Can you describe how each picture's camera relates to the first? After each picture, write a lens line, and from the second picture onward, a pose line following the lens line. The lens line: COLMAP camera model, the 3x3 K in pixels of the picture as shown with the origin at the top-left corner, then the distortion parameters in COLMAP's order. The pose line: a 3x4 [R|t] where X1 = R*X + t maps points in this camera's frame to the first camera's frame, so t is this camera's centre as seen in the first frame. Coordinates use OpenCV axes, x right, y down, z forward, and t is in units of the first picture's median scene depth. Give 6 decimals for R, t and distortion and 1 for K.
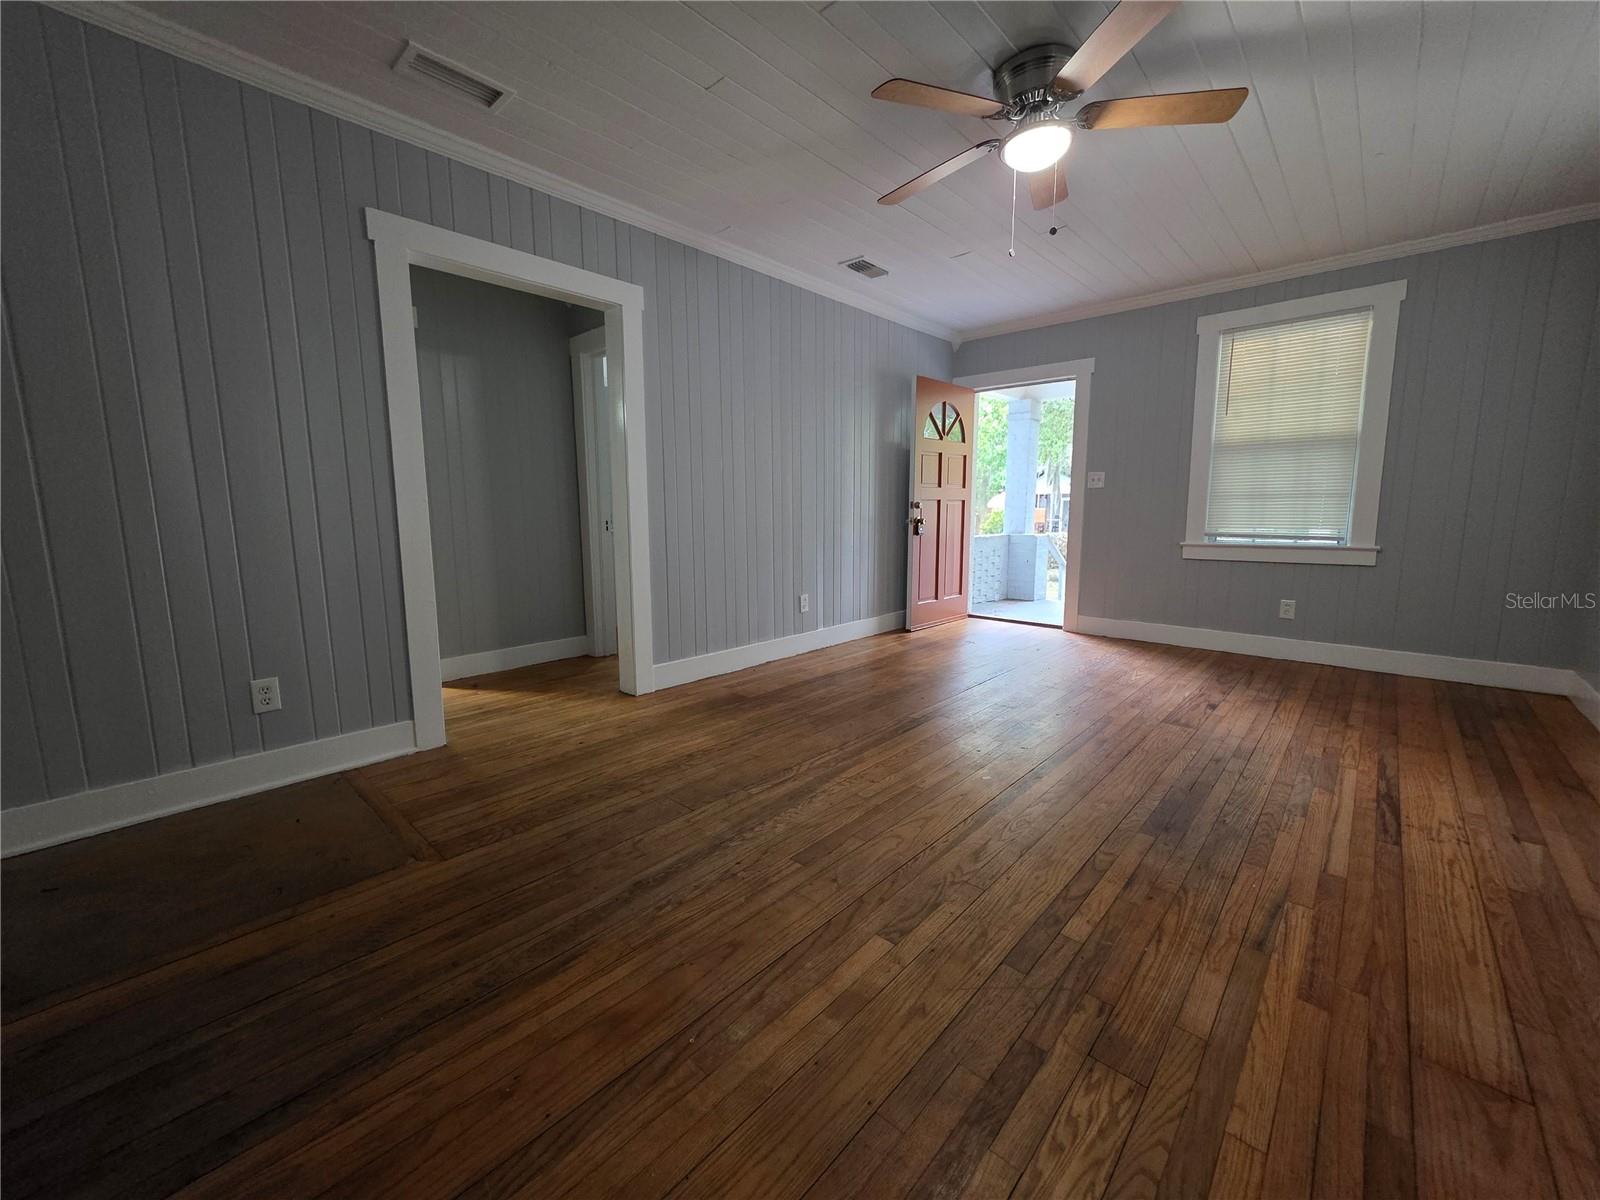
lens RADIAL K [[640.7, 0, 798.8], [0, 640.7, 593.1], [0, 0, 1]] dist [0.000405, -0.000004]
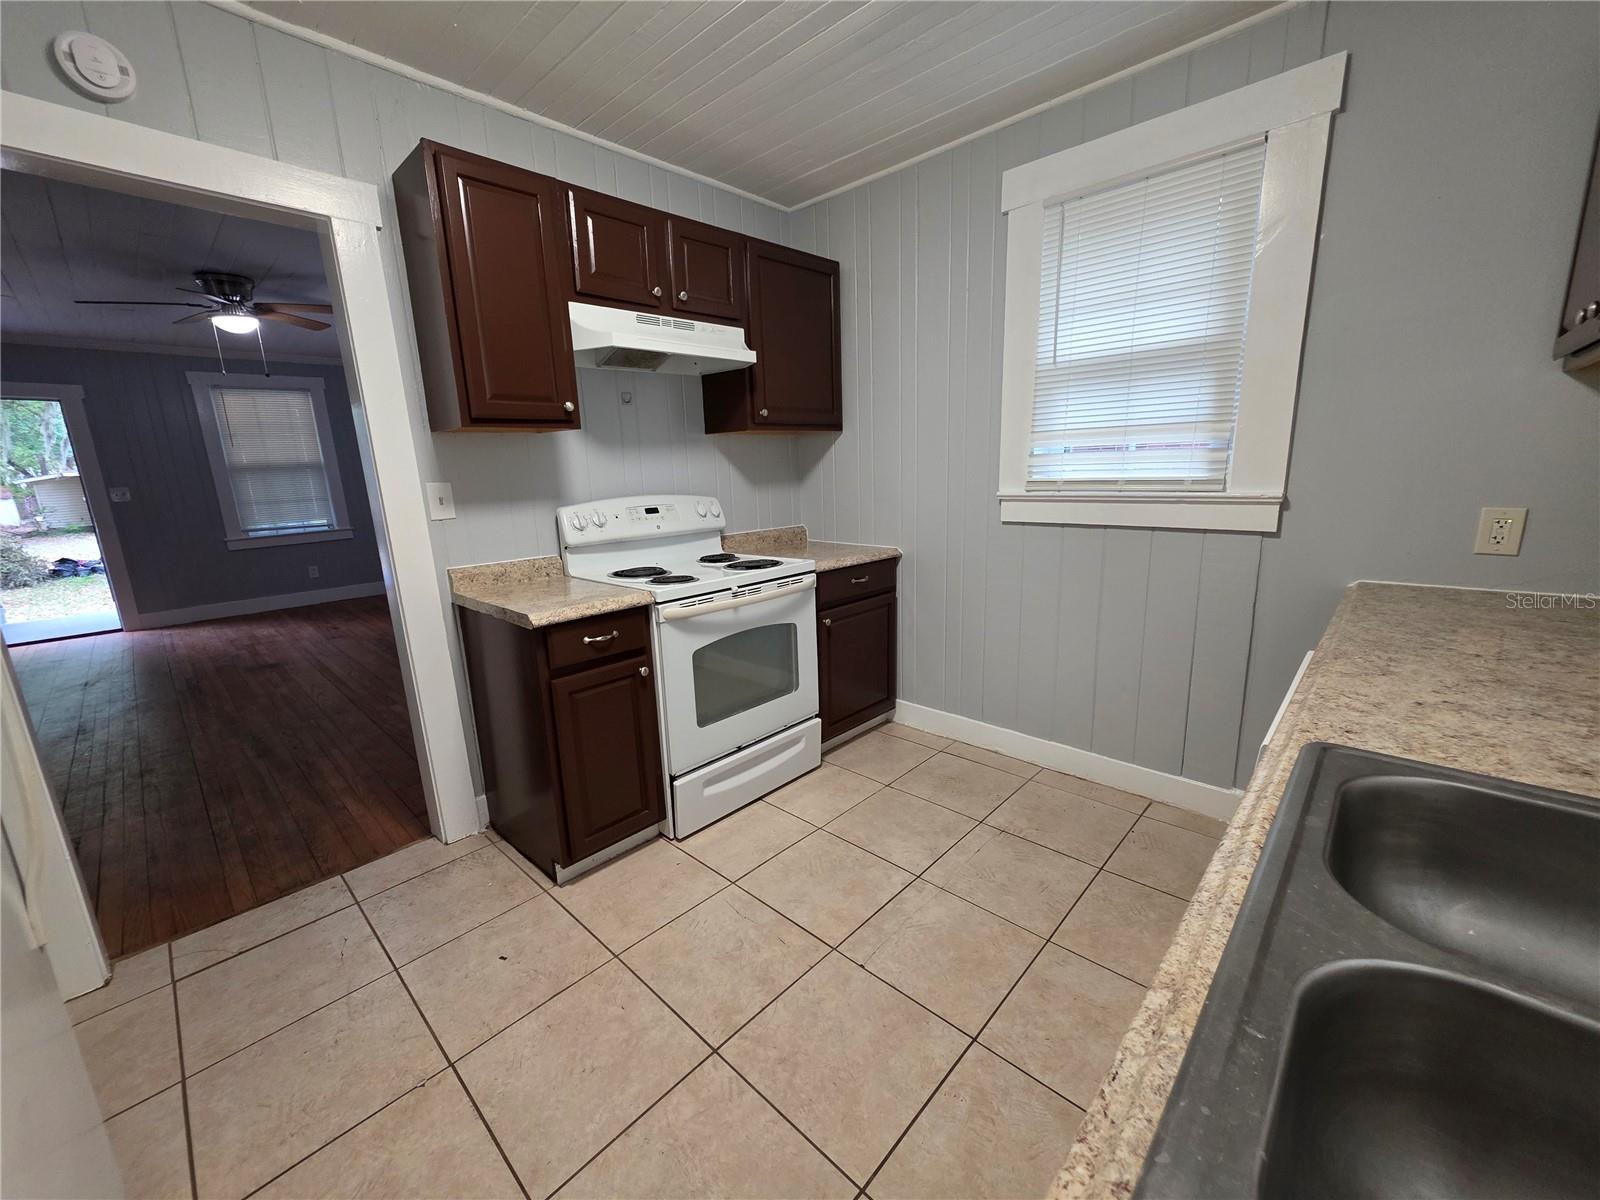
lens RADIAL K [[640.7, 0, 797.7], [0, 640.7, 602.9], [0, 0, 1]] dist [0.000405, -0.000004]
pose [[0.011212, -0.208076, 0.978048, -0.791489], [0.173243, 0.963722, 0.203043, -0.016417], [-0.984815, 0.167164, 0.046853, -0.241291]]
